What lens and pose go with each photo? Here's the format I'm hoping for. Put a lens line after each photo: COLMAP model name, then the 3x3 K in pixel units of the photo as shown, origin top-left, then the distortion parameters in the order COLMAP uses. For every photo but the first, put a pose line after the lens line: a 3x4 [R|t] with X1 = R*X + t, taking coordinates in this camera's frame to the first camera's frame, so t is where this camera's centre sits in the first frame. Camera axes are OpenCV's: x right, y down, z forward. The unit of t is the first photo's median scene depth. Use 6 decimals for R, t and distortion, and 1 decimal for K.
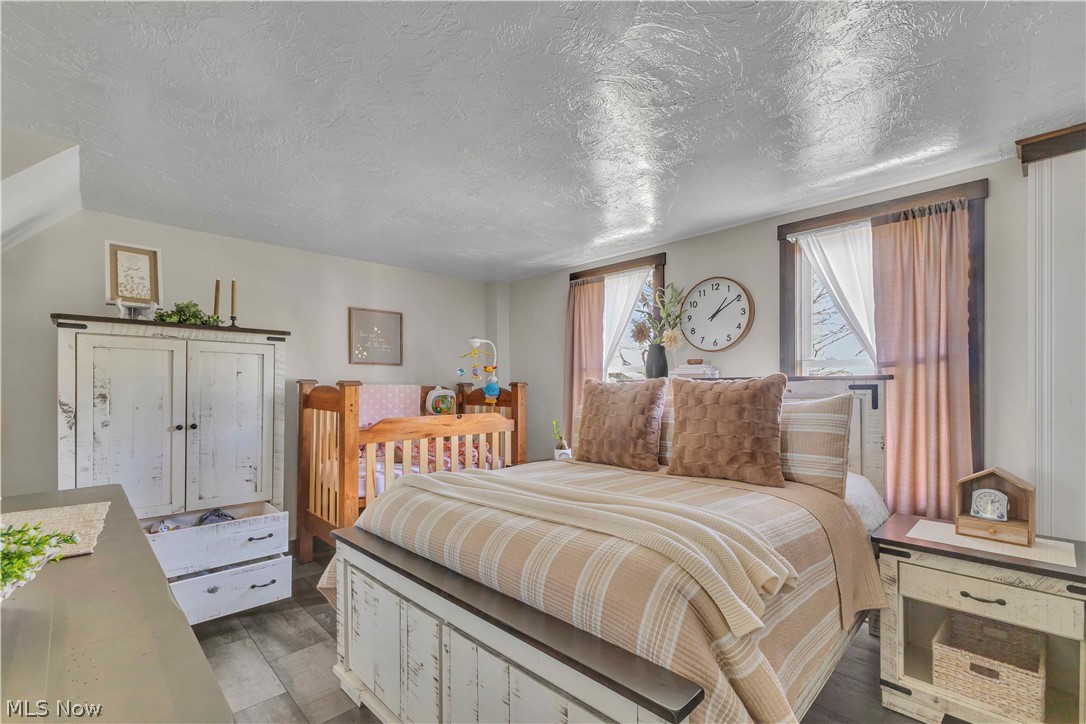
lens RADIAL K [[477.5, 0, 547.3], [0, 477.5, 388.1], [0, 0, 1]] dist [0.000383, -0.000871]
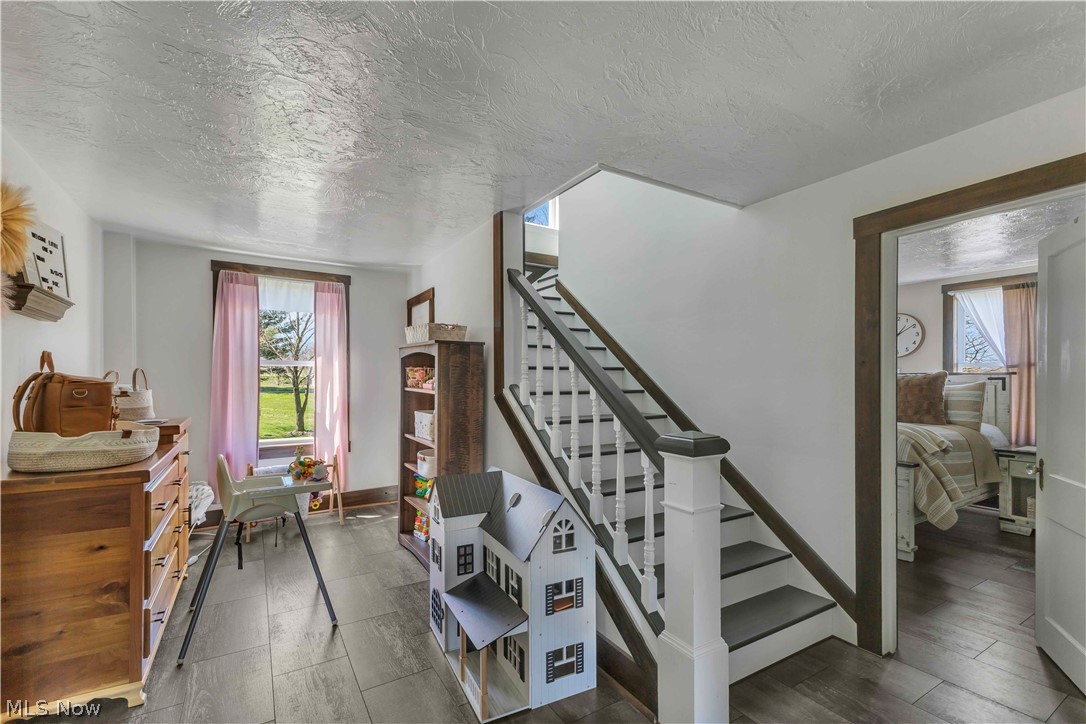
lens RADIAL K [[477.5, 0, 540.3], [0, 477.5, 379.8], [0, 0, 1]] dist [0.000383, -0.000871]
pose [[0.971909, 0.009753, -0.235155, -0.612538], [-0.010929, 0.999933, -0.003699, 0.028651], [0.235104, 0.006166, 0.971951, -1.198721]]
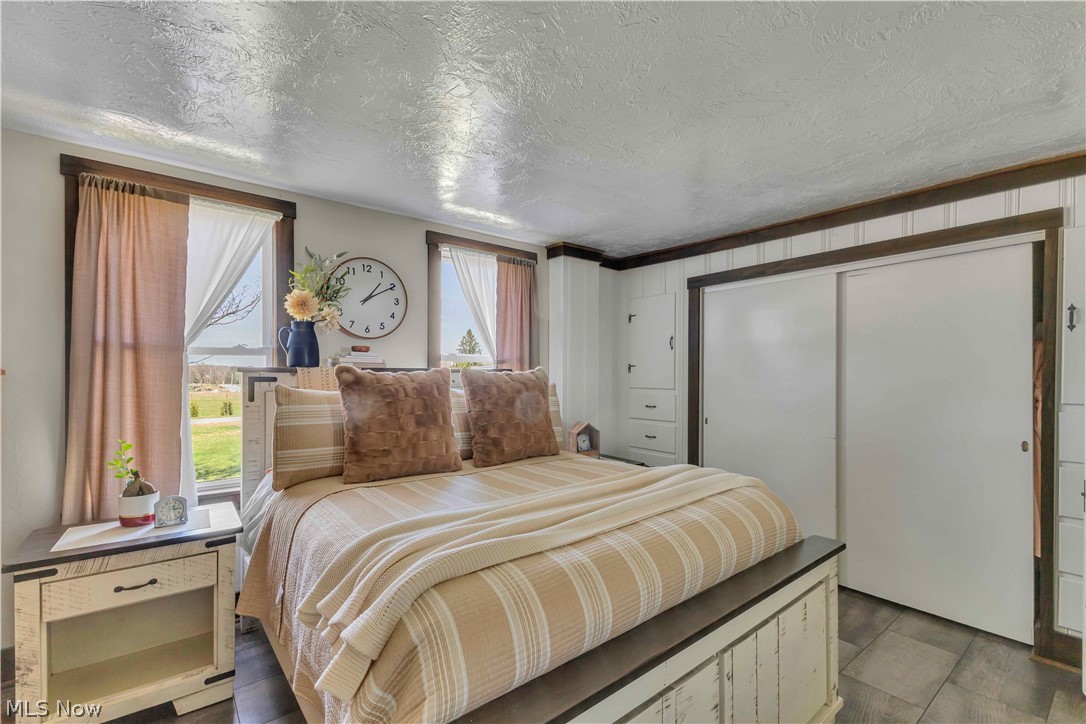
lens RADIAL K [[477.5, 0, 545.3], [0, 477.5, 366.1], [0, 0, 1]] dist [0.000383, -0.000871]
pose [[0.099424, 0.025222, 0.994725, -0.672681], [0.001490, 0.999674, -0.025496, -0.001579], [-0.995044, 0.004017, 0.099354, 0.741266]]
